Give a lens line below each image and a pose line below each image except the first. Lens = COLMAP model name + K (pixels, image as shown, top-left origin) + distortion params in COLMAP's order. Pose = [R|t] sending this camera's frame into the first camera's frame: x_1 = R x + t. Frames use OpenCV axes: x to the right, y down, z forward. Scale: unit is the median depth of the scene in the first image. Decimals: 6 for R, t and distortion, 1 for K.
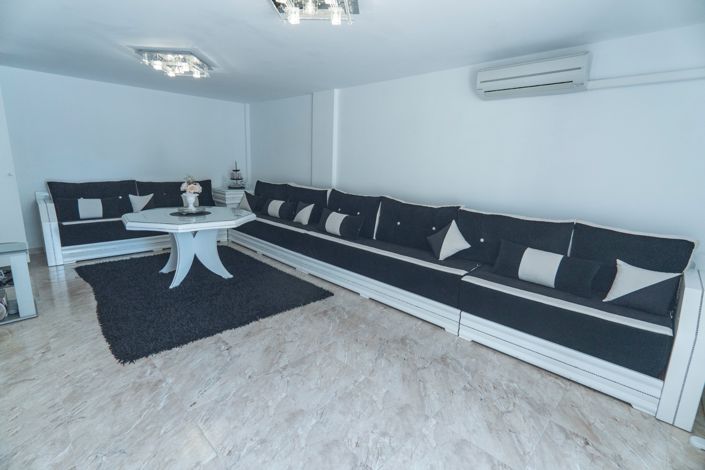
lens RADIAL K [[330.3, 0, 352.5], [0, 330.3, 235.0], [0, 0, 1]] dist [-0.013000, -0.000058]
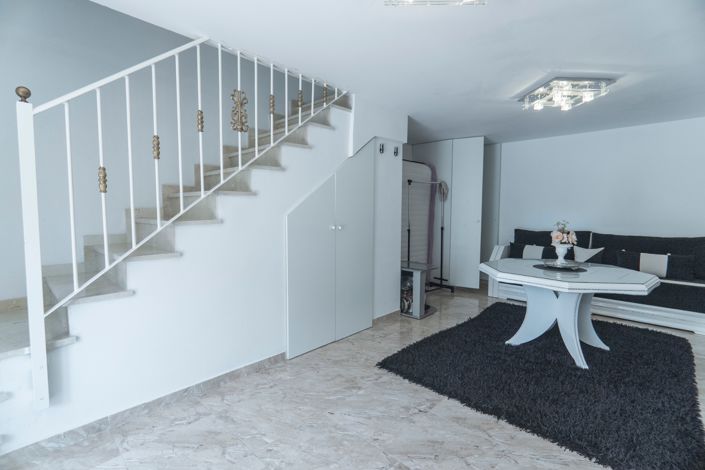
lens RADIAL K [[330.3, 0, 352.5], [0, 330.3, 235.0], [0, 0, 1]] dist [-0.013000, -0.000058]
pose [[0.018879, 0.040531, -0.999000, 0.455660], [-0.216986, 0.975530, 0.035478, -0.095153], [0.975992, 0.216099, 0.027212, 0.690479]]
